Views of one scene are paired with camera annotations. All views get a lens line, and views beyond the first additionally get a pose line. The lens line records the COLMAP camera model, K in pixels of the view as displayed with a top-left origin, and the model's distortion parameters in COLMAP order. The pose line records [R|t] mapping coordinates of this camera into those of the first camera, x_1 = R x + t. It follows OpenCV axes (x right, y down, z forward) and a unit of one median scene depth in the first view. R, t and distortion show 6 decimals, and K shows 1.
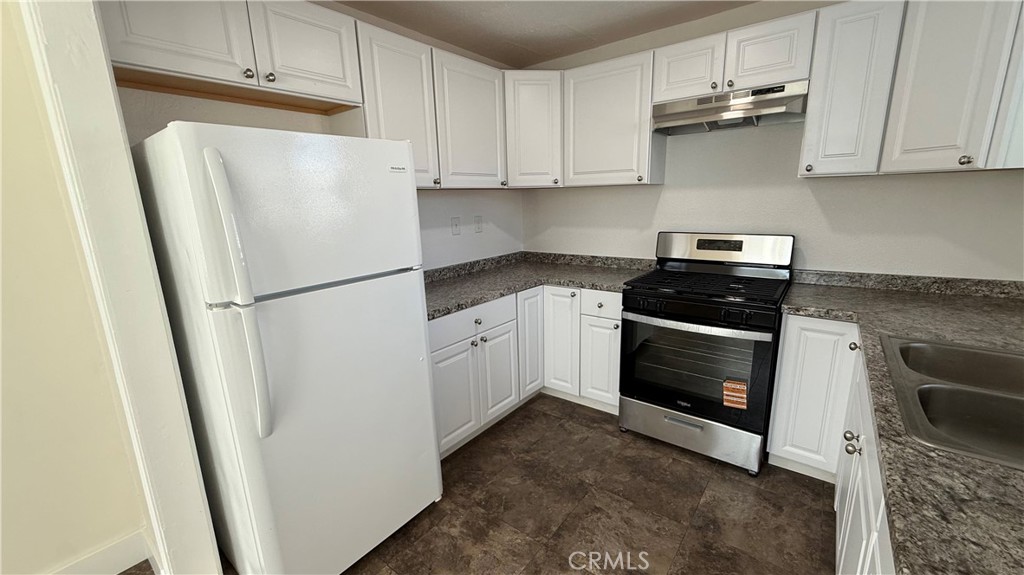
lens RADIAL K [[405.7, 0, 510.4], [0, 405.7, 288.2], [0, 0, 1]] dist [0.000037, 0.000125]
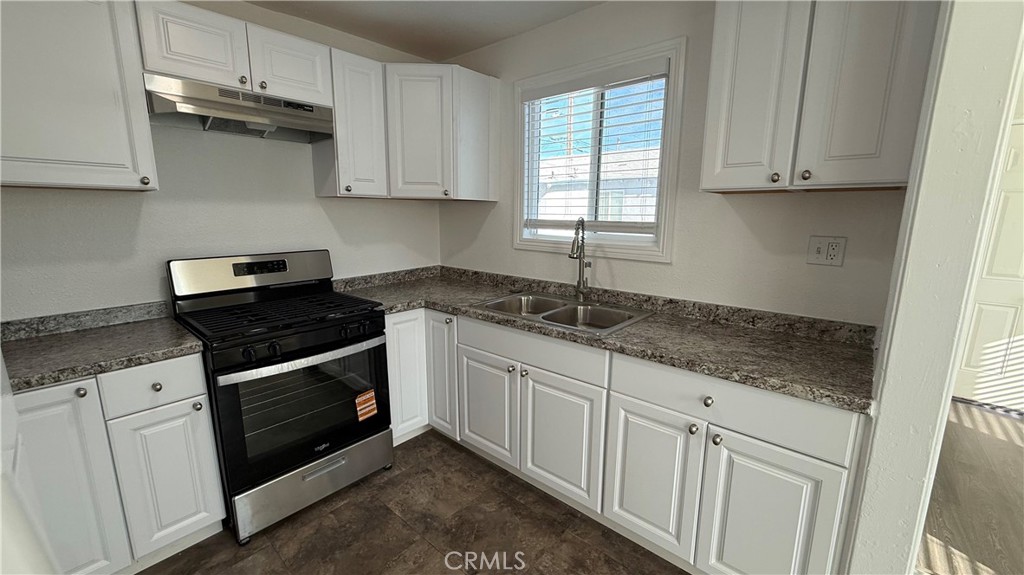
lens RADIAL K [[405.7, 0, 510.4], [0, 405.7, 288.2], [0, 0, 1]] dist [0.000037, 0.000125]
pose [[0.055963, -0.156326, 0.986119, -0.386649], [0.209887, 0.967439, 0.141453, -0.090587], [-0.976123, 0.199057, 0.086951, 0.503562]]
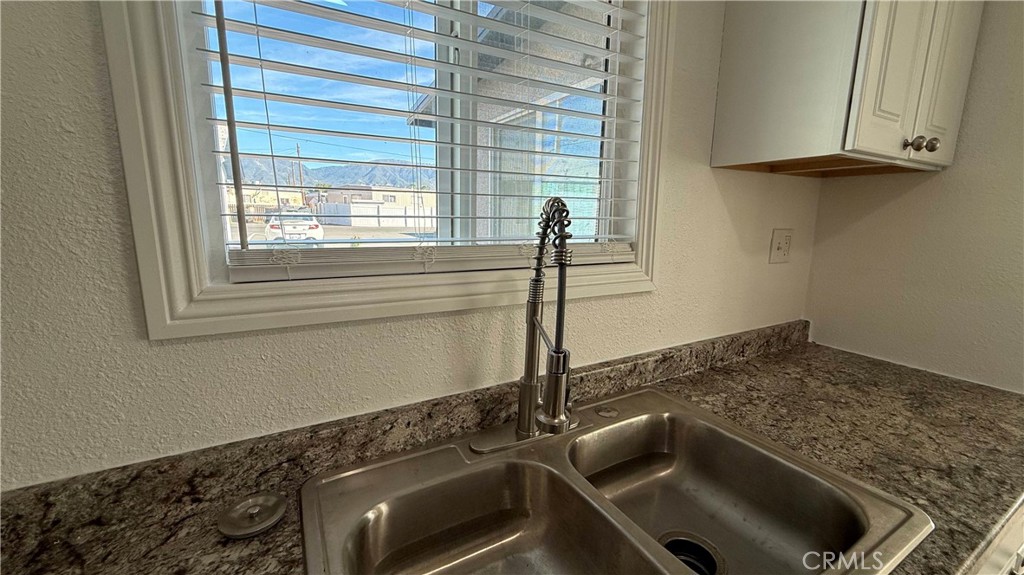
lens RADIAL K [[405.7, 0, 510.4], [0, 405.7, 288.2], [0, 0, 1]] dist [0.000037, 0.000125]
pose [[-0.921700, -0.050850, 0.384556, 0.587516], [0.098472, 0.928222, 0.358757, -0.138280], [-0.375196, 0.368535, -0.850535, 0.715781]]
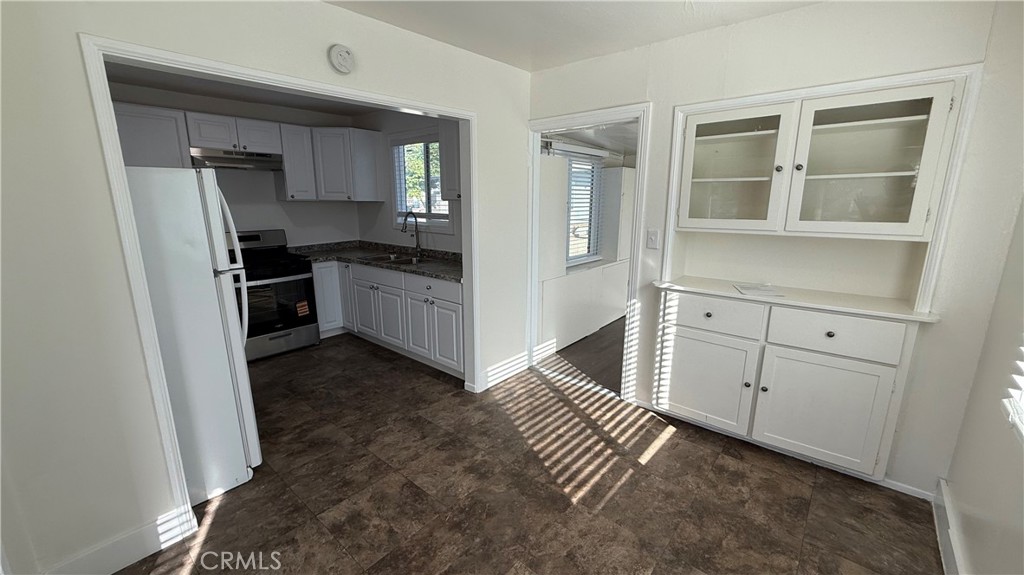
lens RADIAL K [[405.7, 0, 510.4], [0, 405.7, 288.2], [0, 0, 1]] dist [0.000037, 0.000125]
pose [[0.042069, -0.187739, 0.981318, -1.352238], [0.214577, 0.960966, 0.174646, 0.037521], [-0.975801, 0.203221, 0.080711, -0.179390]]
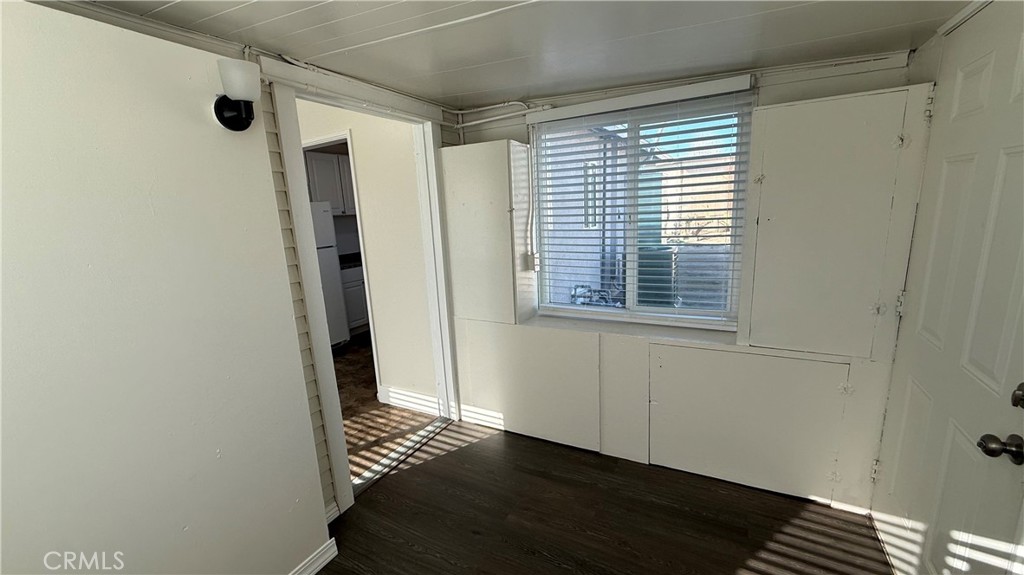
lens RADIAL K [[405.7, 0, 510.4], [0, 405.7, 288.2], [0, 0, 1]] dist [0.000037, 0.000125]
pose [[0.981925, -0.058534, 0.179993, 0.336292], [0.064448, 0.997551, -0.027184, 0.291871], [-0.177961, 0.038293, 0.983292, -1.500064]]
